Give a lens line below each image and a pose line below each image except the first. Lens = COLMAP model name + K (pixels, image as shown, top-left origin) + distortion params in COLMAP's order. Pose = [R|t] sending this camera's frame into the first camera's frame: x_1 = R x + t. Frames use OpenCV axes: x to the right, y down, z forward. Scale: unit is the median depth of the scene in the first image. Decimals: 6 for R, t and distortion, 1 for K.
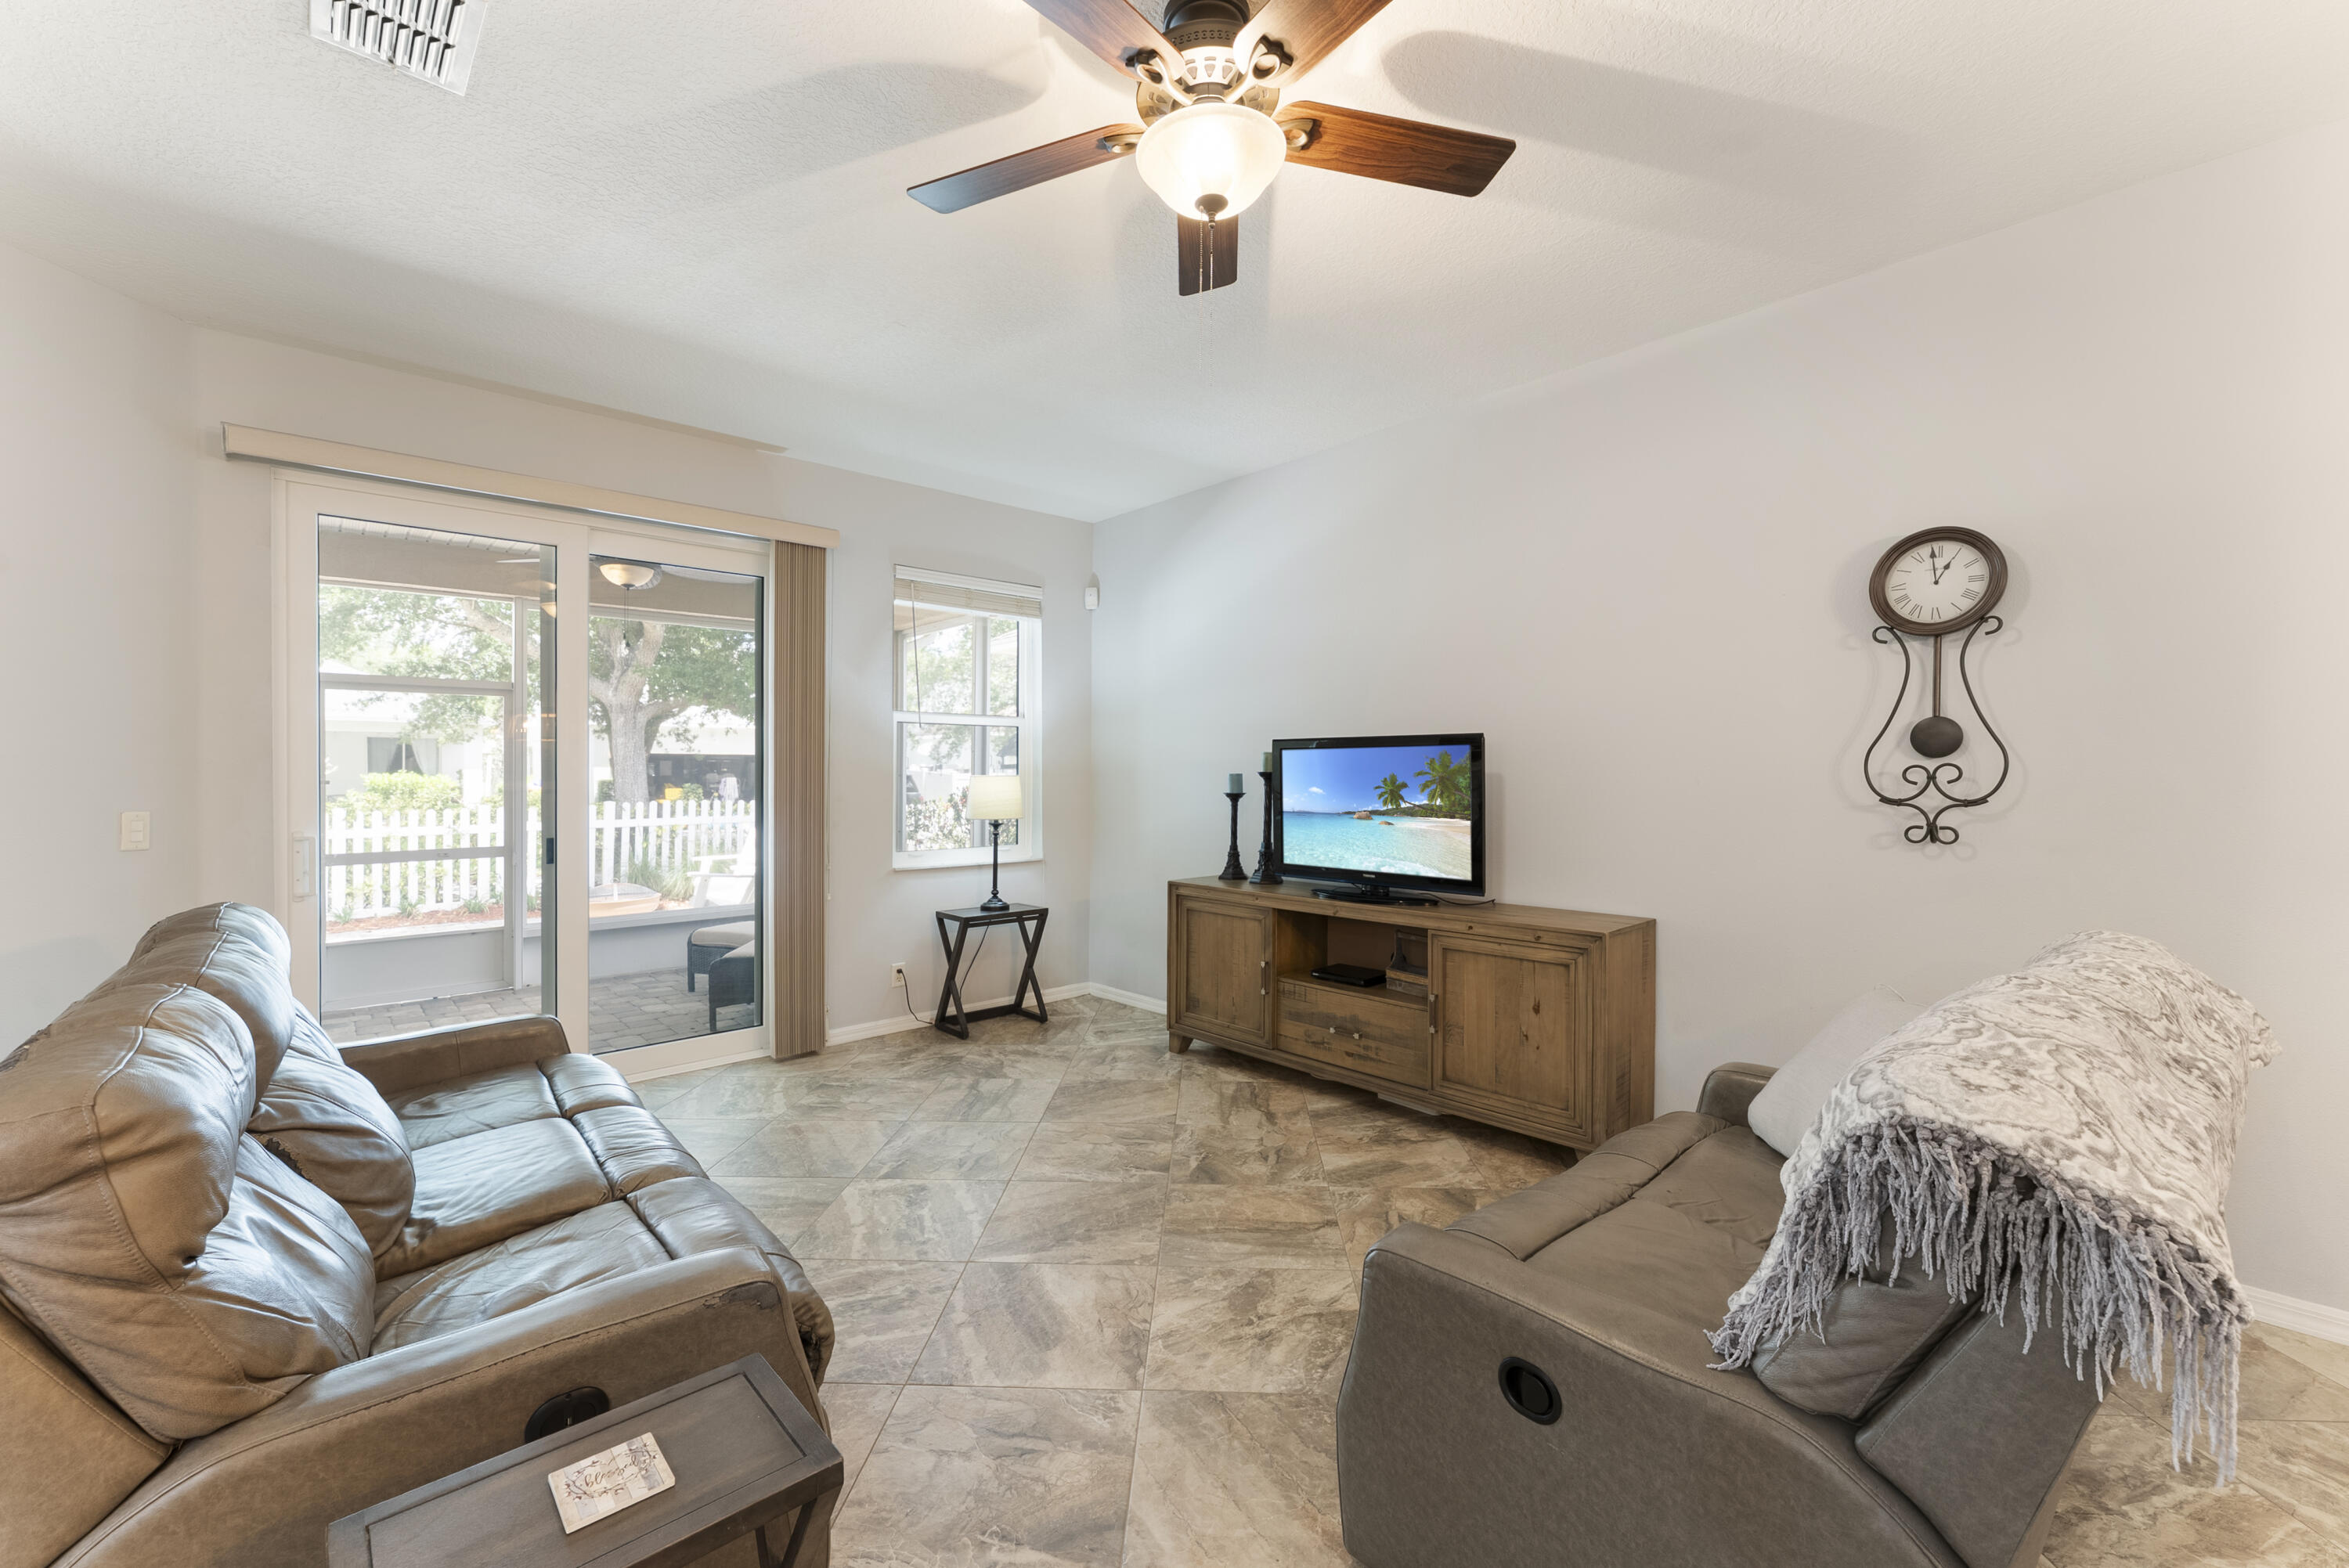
lens RADIAL K [[952.5, 0, 1171.5], [0, 952.5, 765.5], [0, 0, 1]] dist [0.000011, -0.000707]
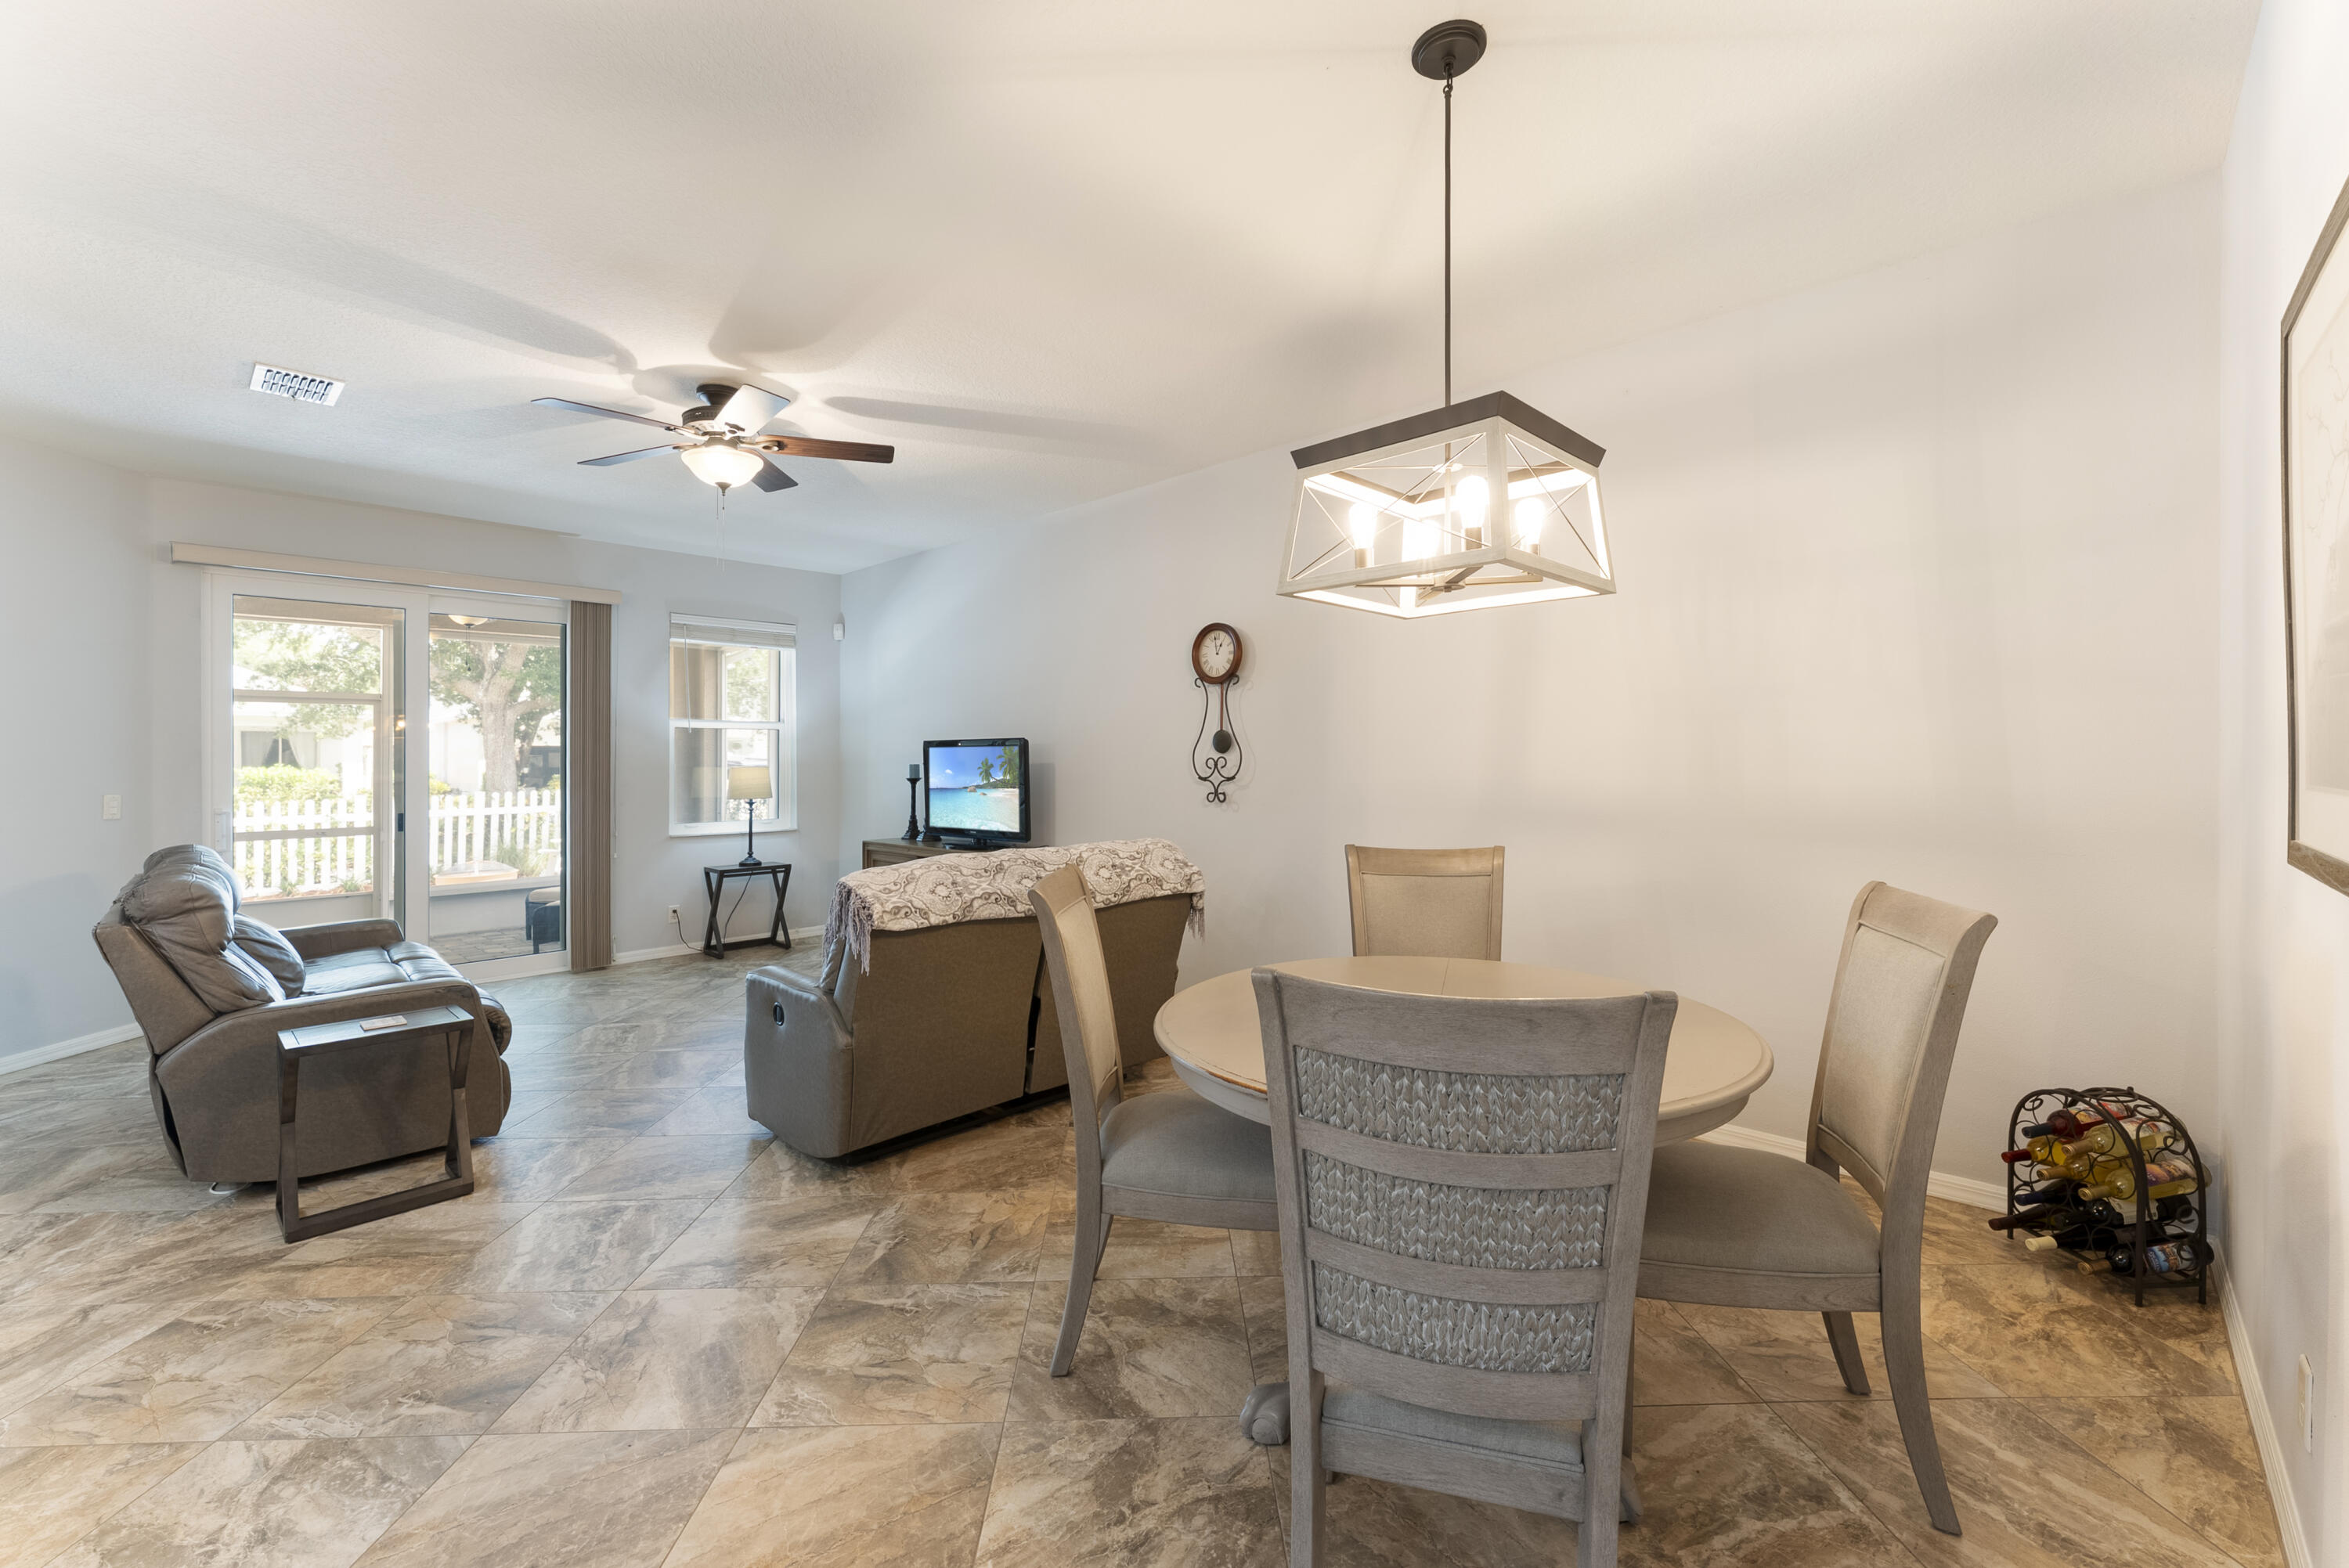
lens RADIAL K [[952.5, 0, 1171.5], [0, 952.5, 765.5], [0, 0, 1]] dist [0.000011, -0.000707]
pose [[0.997144, -0.009830, 0.074879, 0.316749], [0.008693, 0.999842, 0.015491, -0.007597], [-0.075020, -0.014795, 0.997072, -0.406703]]
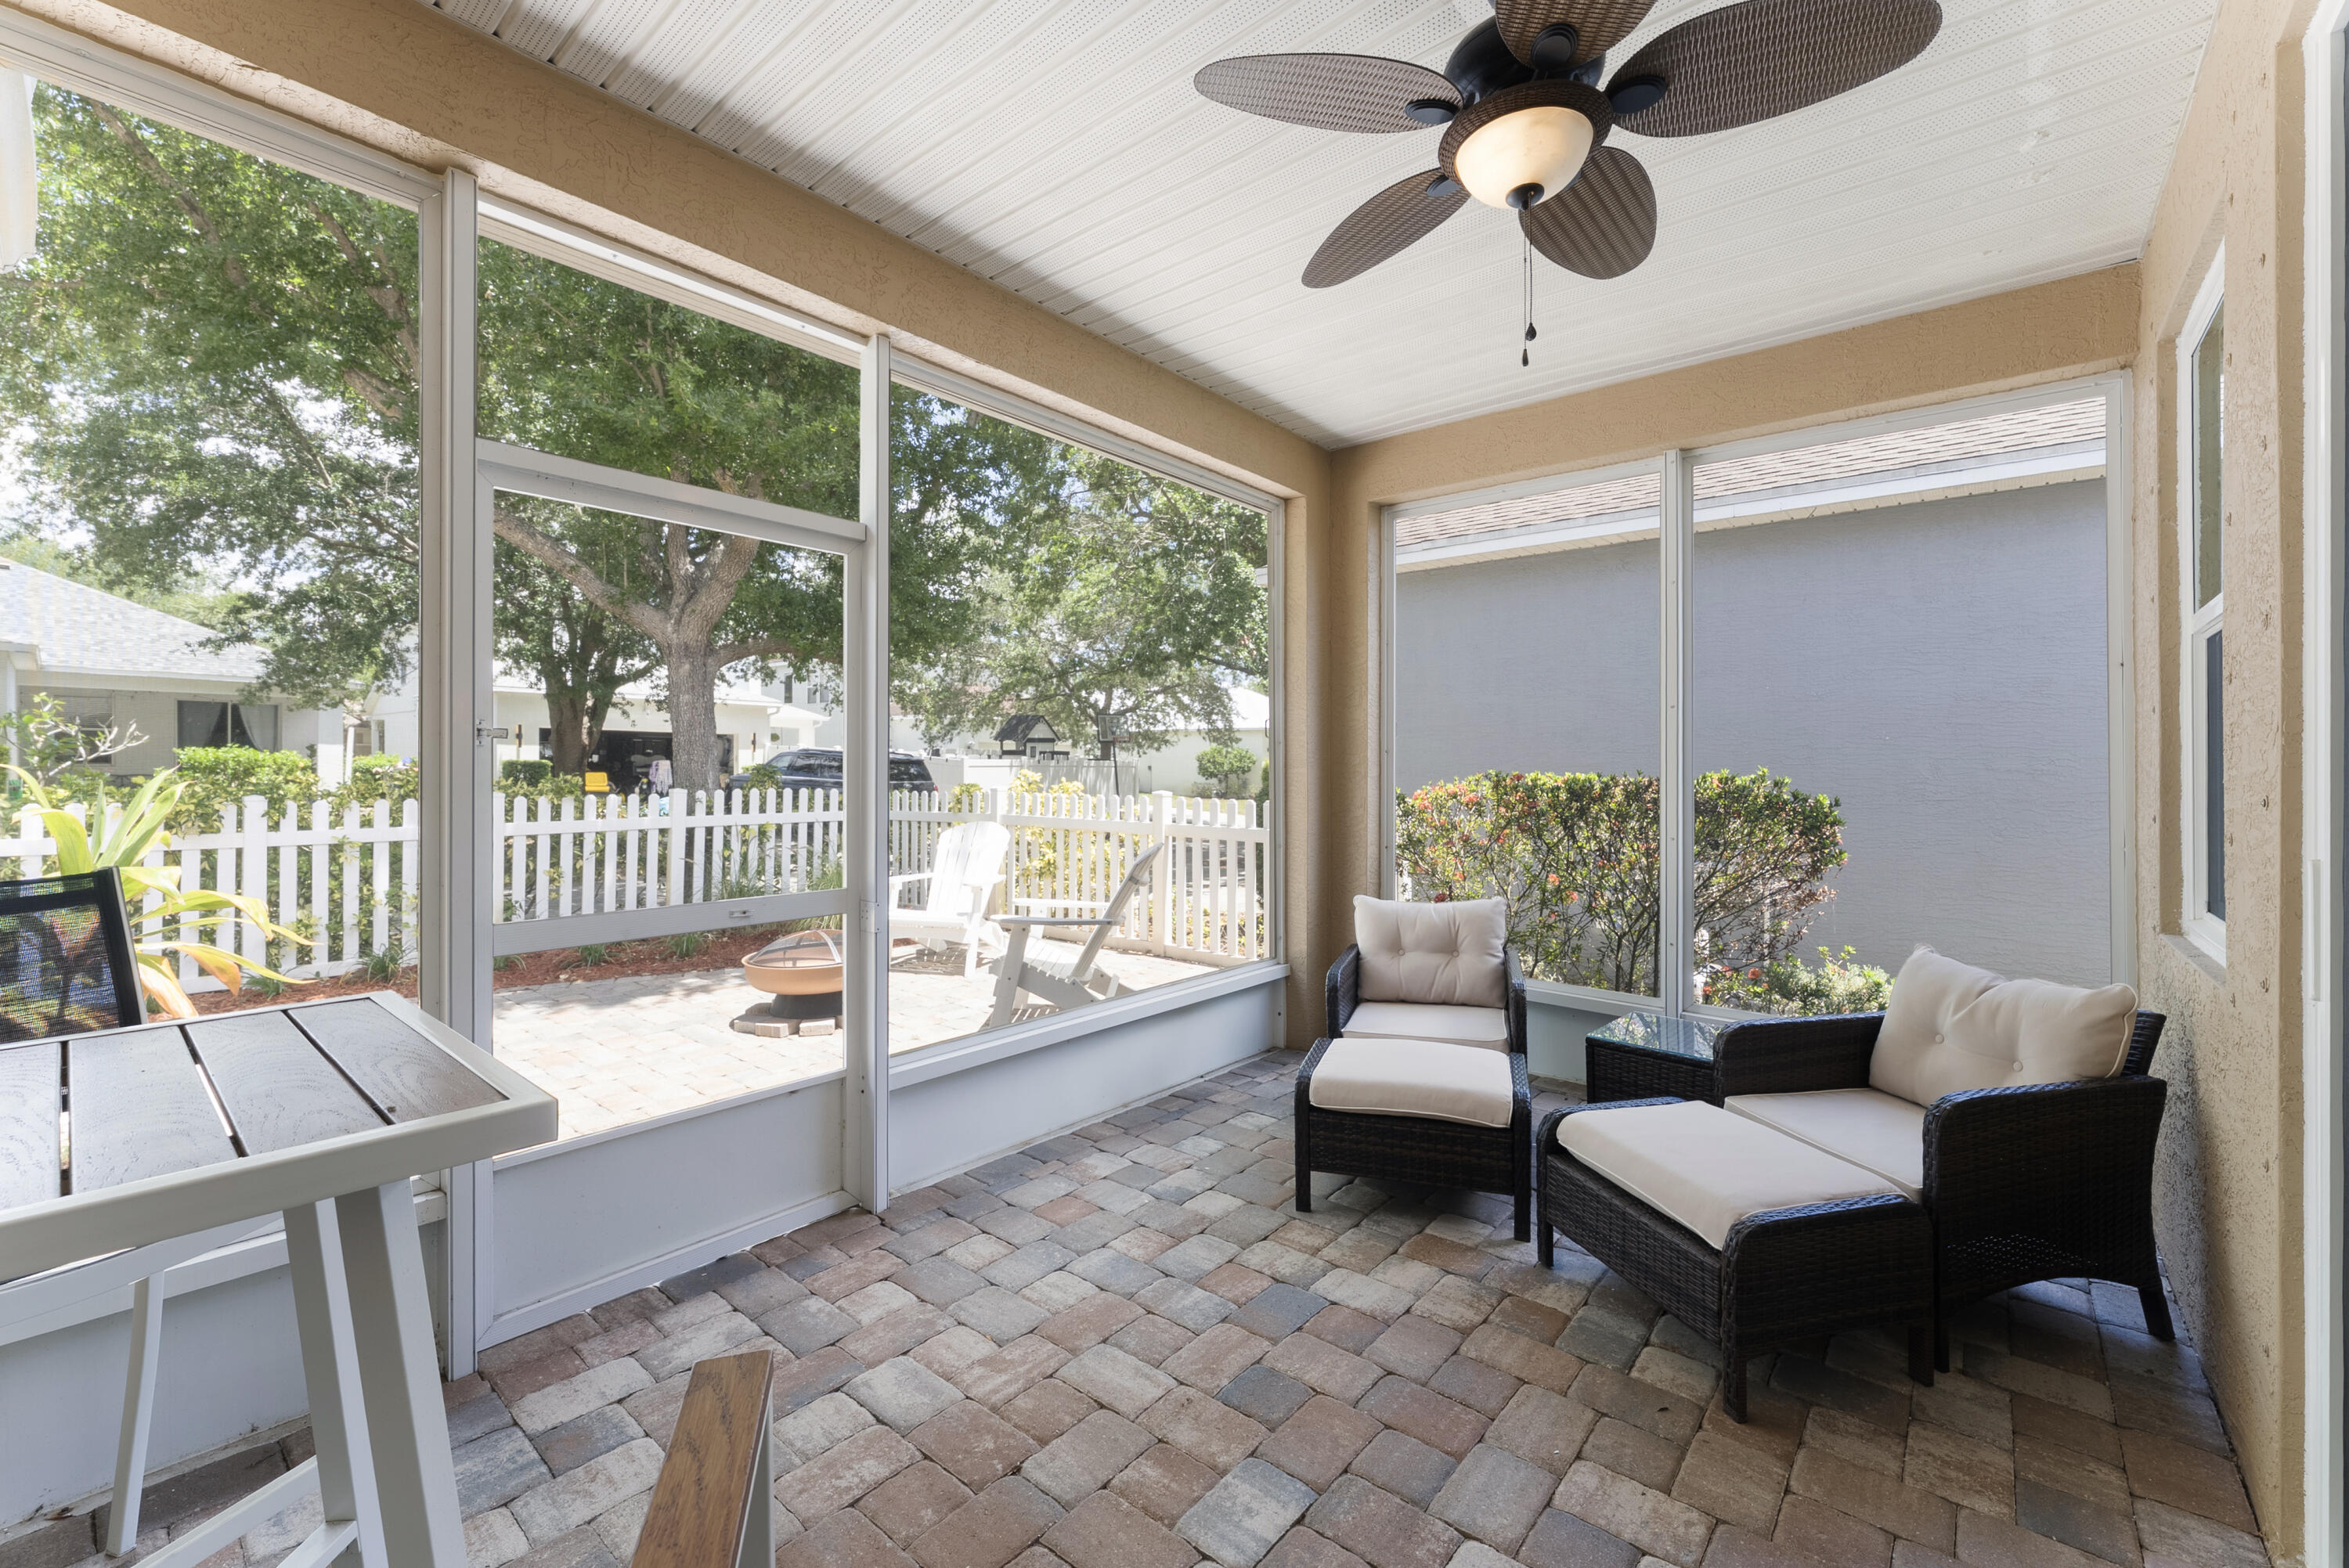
lens RADIAL K [[952.5, 0, 1171.5], [0, 952.5, 765.5], [0, 0, 1]] dist [0.000011, -0.000707]
pose [[0.991191, 0.013661, 0.131731, -0.773247], [-0.014672, 0.999870, 0.006709, 0.028654], [-0.131622, -0.008583, 0.991263, 0.690934]]
